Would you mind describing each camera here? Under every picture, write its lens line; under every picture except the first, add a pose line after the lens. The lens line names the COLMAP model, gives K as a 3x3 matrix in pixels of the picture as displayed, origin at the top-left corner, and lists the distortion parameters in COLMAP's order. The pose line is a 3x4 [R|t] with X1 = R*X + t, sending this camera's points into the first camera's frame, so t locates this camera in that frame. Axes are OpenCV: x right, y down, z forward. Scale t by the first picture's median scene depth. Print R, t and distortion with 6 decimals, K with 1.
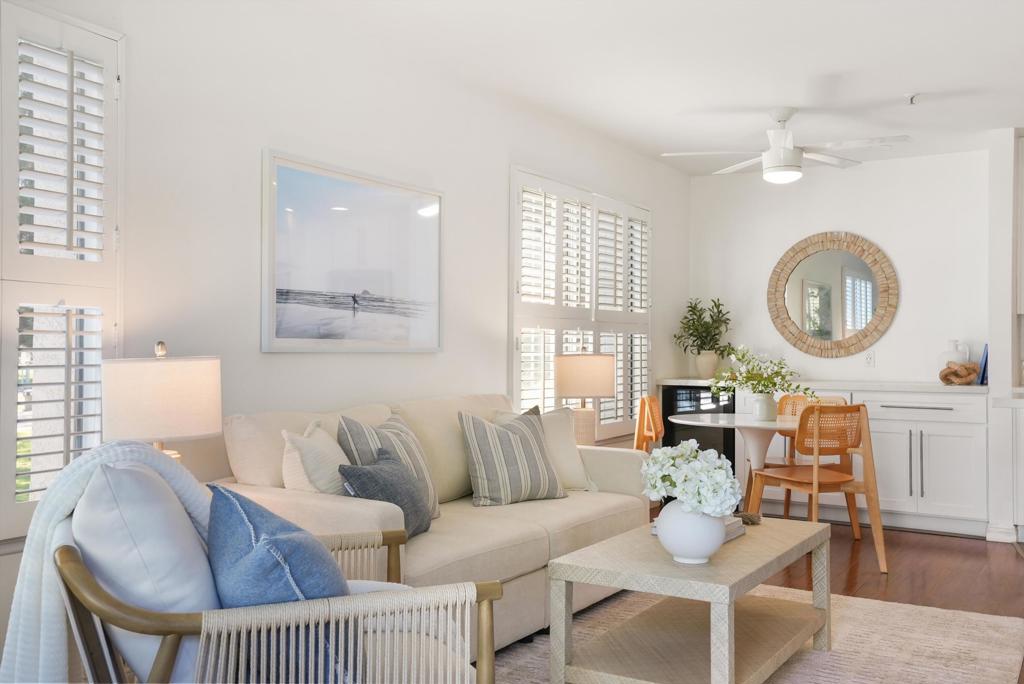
lens RADIAL K [[971.9, 0, 516.5], [0, 971.9, 336.3], [0, 0, 1]] dist [0.073195, 0.007609]
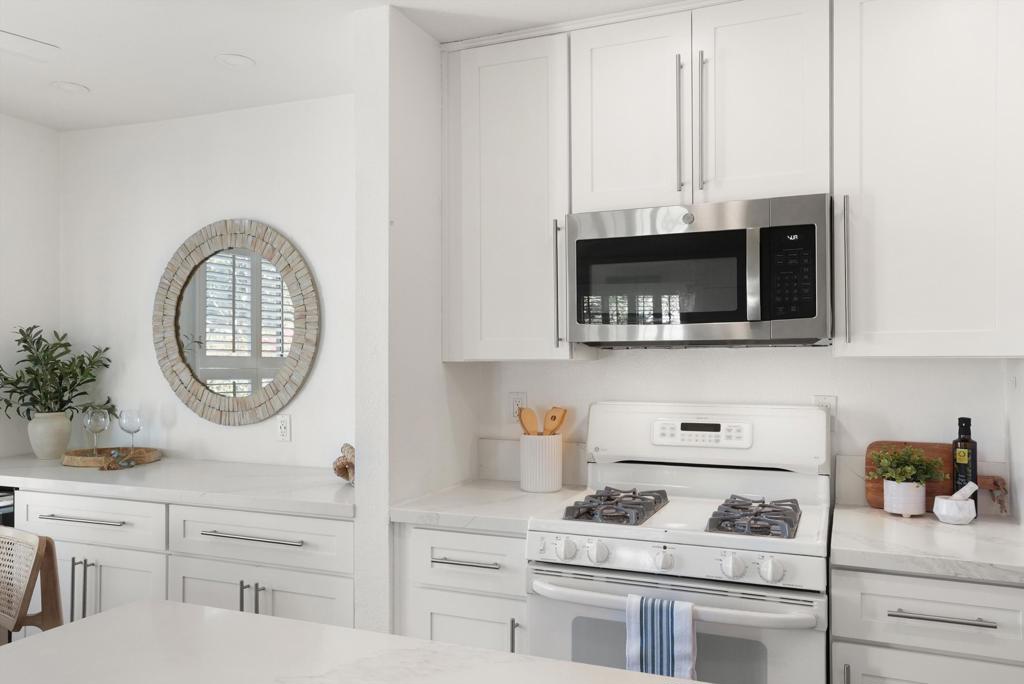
lens RADIAL K [[815.1, 0, 490.9], [0, 815.1, 351.3], [0, 0, 1]] dist [0.012884, 0.006426]
pose [[0.991675, -0.000408, 0.128769, 0.589752], [-0.000259, 0.999987, 0.005163, -0.038370], [-0.128769, -0.005153, 0.991661, 0.676131]]
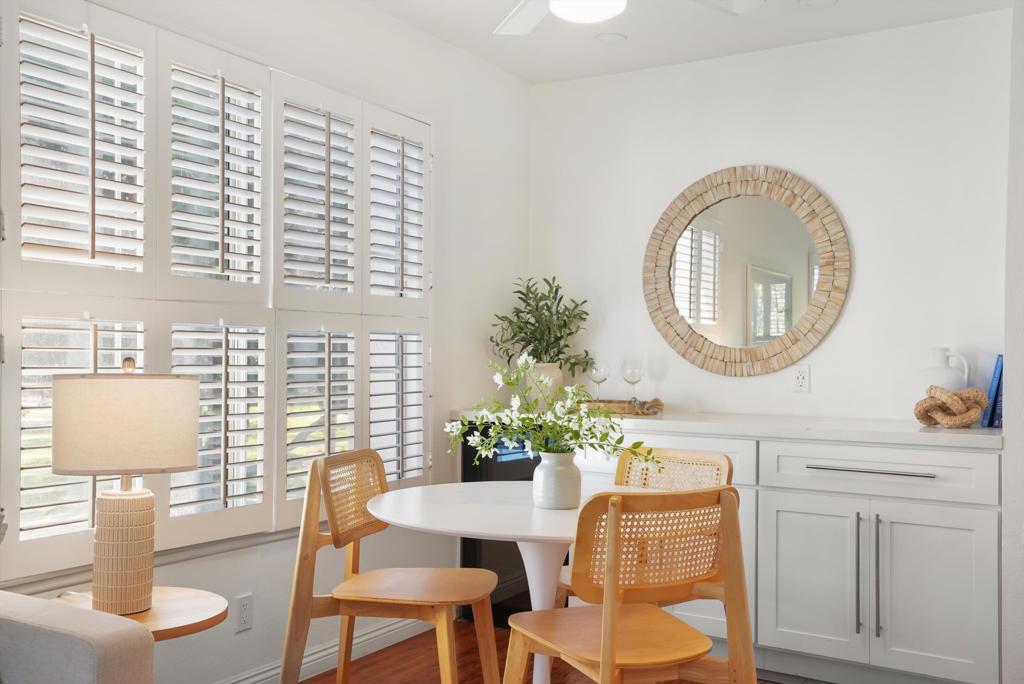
lens RADIAL K [[1000.4, 0, 515.1], [0, 1000.4, 359.1], [0, 0, 1]] dist [0.100809, 0.001672]
pose [[0.999987, 0.005030, -0.000127, 0.259929], [-0.005028, 0.999851, 0.016528, 0.002487], [0.000210, -0.016527, 0.999863, 0.544175]]
